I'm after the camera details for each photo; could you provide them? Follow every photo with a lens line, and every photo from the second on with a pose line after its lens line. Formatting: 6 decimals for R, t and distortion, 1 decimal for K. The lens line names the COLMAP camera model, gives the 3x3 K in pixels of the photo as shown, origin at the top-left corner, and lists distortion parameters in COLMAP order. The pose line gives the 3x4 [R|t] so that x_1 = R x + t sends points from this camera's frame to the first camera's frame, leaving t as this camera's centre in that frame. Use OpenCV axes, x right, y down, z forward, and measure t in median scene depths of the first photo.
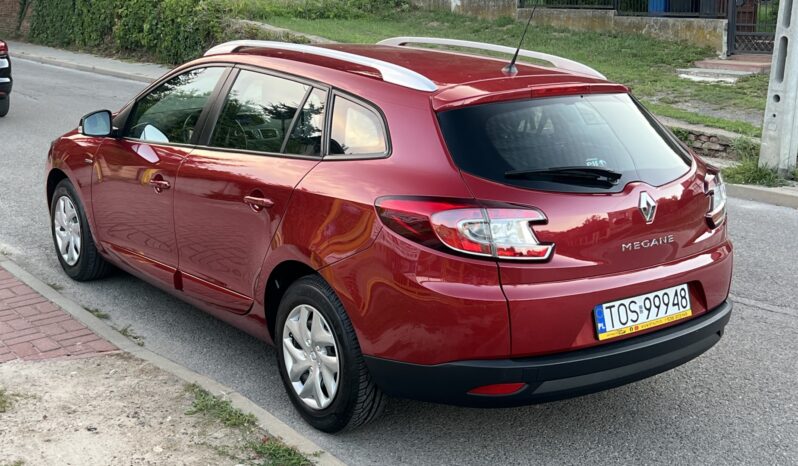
lens RADIAL K [[1018.7, 0, 399.9], [0, 1018.7, 225.2], [0, 0, 1]] dist [0.082855, 0.000000]
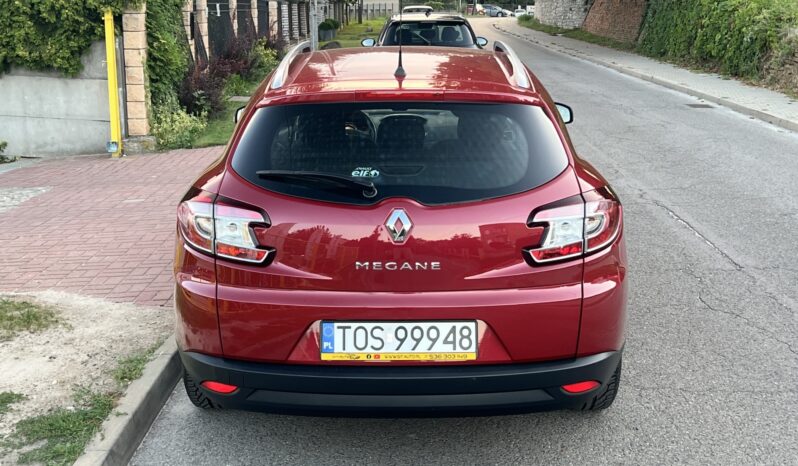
lens RADIAL K [[1018.7, 0, 409.6], [0, 1018.7, 217.7], [0, 0, 1]] dist [0.082855, 0.000000]
pose [[0.798229, 0.110558, -0.592121, 0.755562], [-0.121516, 0.992357, 0.021475, -0.043973], [0.589970, 0.054810, 0.805563, 0.271402]]
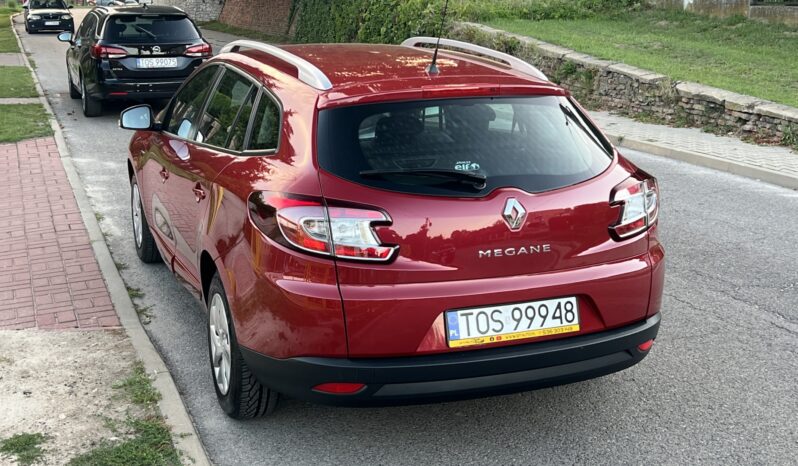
lens RADIAL K [[1018.7, 0, 397.3], [0, 1018.7, 224.3], [0, 0, 1]] dist [0.082855, 0.000000]
pose [[0.961340, 0.047425, -0.271251, 0.383599], [-0.048032, 0.998836, 0.004402, -0.006430], [0.271144, 0.008797, 0.962499, 0.045260]]
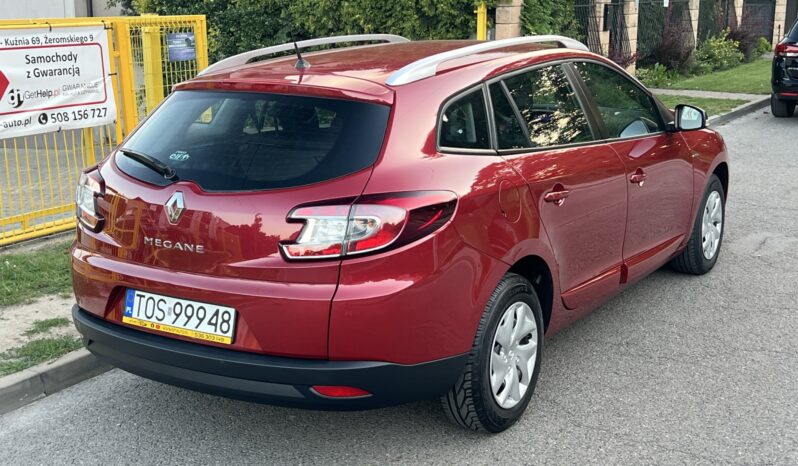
lens RADIAL K [[1018.7, 0, 418.0], [0, 1018.7, 219.3], [0, 0, 1]] dist [0.082855, 0.000000]
pose [[0.372173, 0.181567, -0.910231, 1.163672], [-0.190309, 0.974772, 0.116628, -0.157068], [0.908443, 0.129820, 0.397338, 0.799429]]
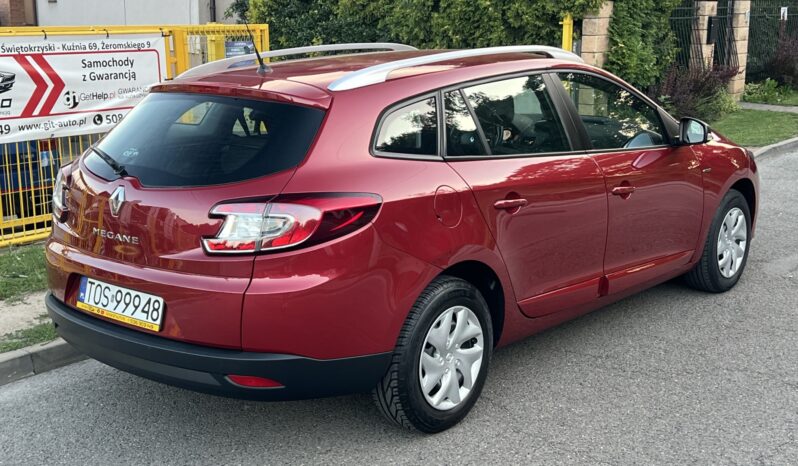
lens RADIAL K [[1018.7, 0, 418.2], [0, 1018.7, 225.1], [0, 0, 1]] dist [0.082855, 0.000000]
pose [[0.236962, 0.187104, -0.953332, 1.252681], [-0.208194, 0.968263, 0.138286, -0.192154], [0.948949, 0.165710, 0.268395, 0.980726]]
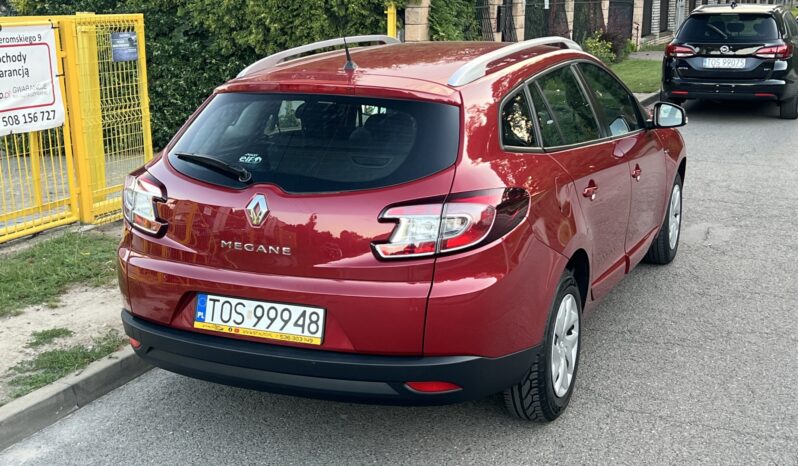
lens RADIAL K [[1018.7, 0, 418.2], [0, 1018.7, 216.5], [0, 0, 1]] dist [0.082855, 0.000000]
pose [[0.505710, 0.169446, -0.845899, 1.090659], [-0.182249, 0.979376, 0.087228, -0.118772], [0.843234, 0.110052, 0.526161, 0.603994]]
